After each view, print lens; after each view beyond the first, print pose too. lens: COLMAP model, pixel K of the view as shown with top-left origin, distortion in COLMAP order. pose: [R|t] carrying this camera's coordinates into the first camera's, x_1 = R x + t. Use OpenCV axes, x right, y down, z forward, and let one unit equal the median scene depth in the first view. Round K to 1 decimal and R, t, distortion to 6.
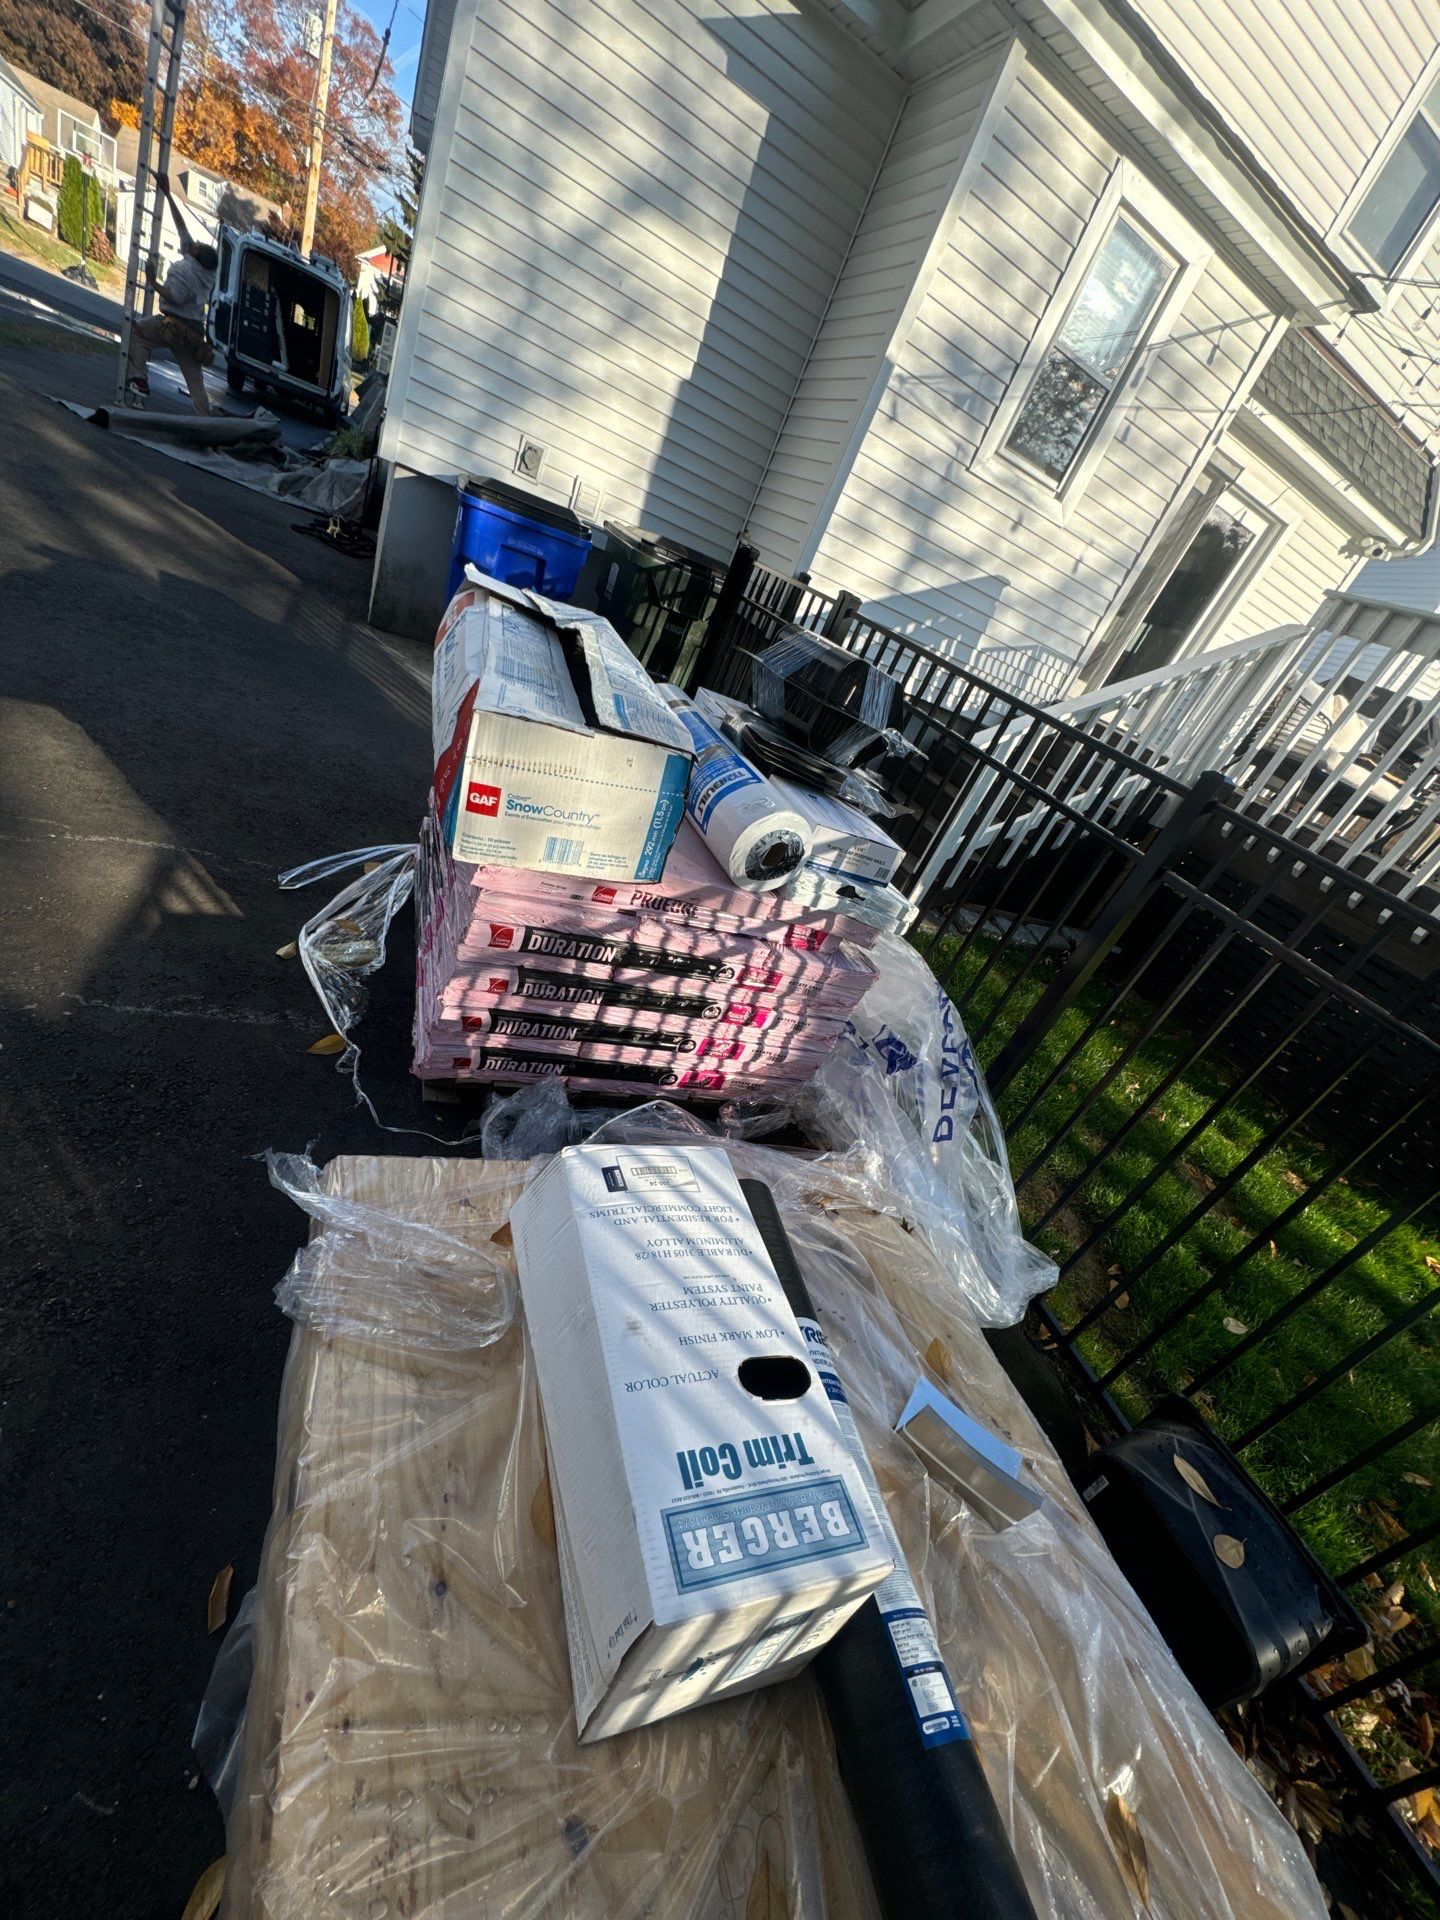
lens RADIAL K [[765.9, 0, 724.4], [0, 765.9, 960.9], [0, 0, 1]] dist [-0.000220, -0.000021]
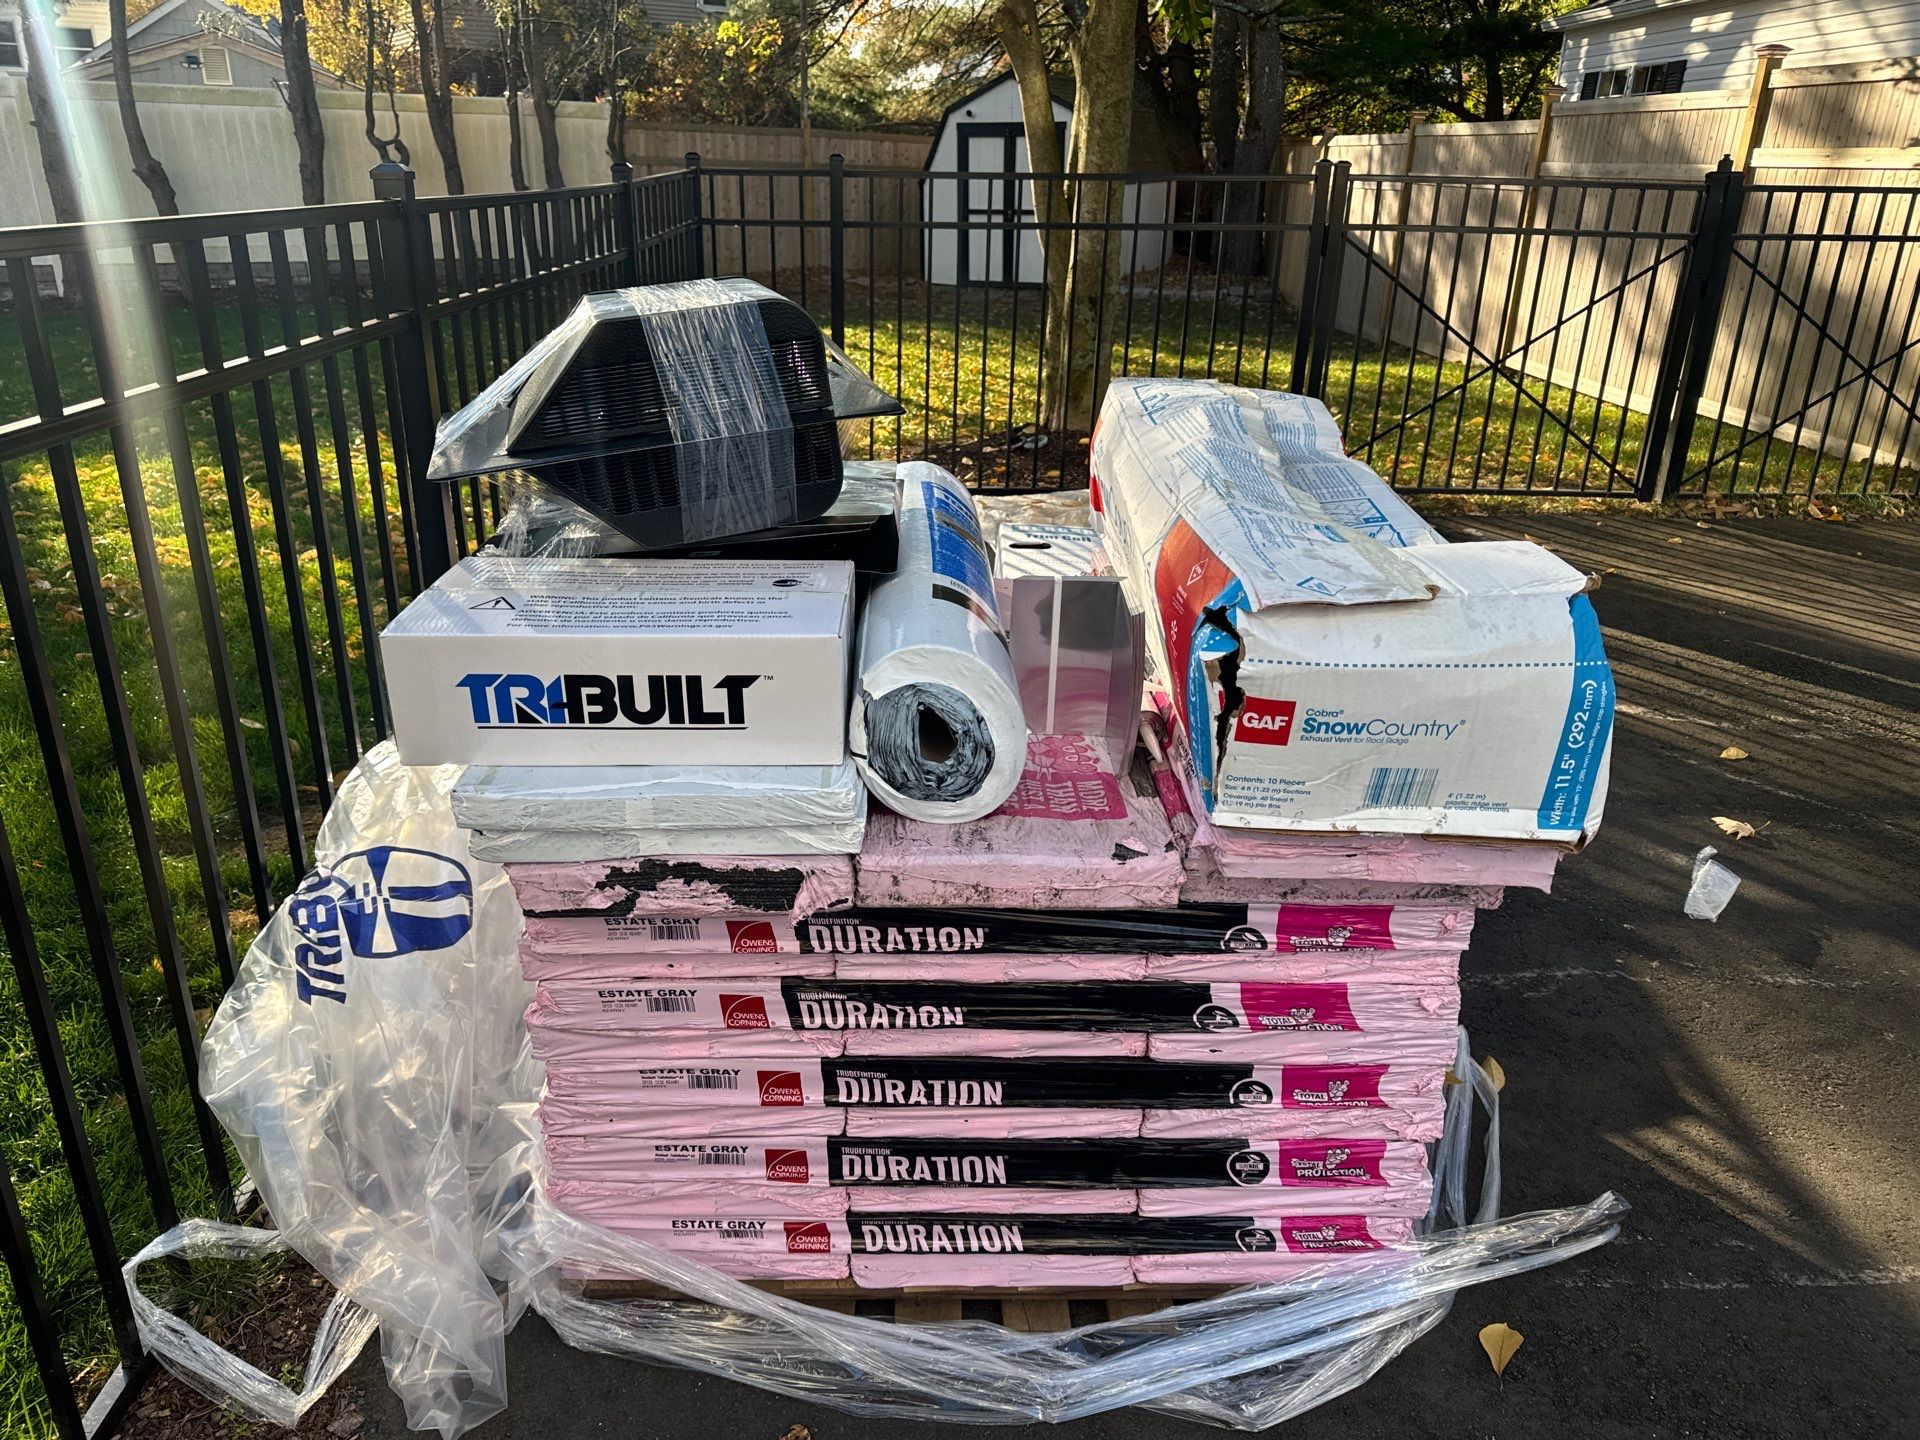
lens RADIAL K [[1331.2, 0, 962.2], [0, 1331.2, 723.6], [0, 0, 1]] dist [-0.002190, -0.000941]
pose [[-0.863228, -0.486675, 0.134111, -0.283837], [-0.173172, 0.535026, 0.826897, -1.224546], [-0.474183, 0.690576, -0.546128, 2.029091]]
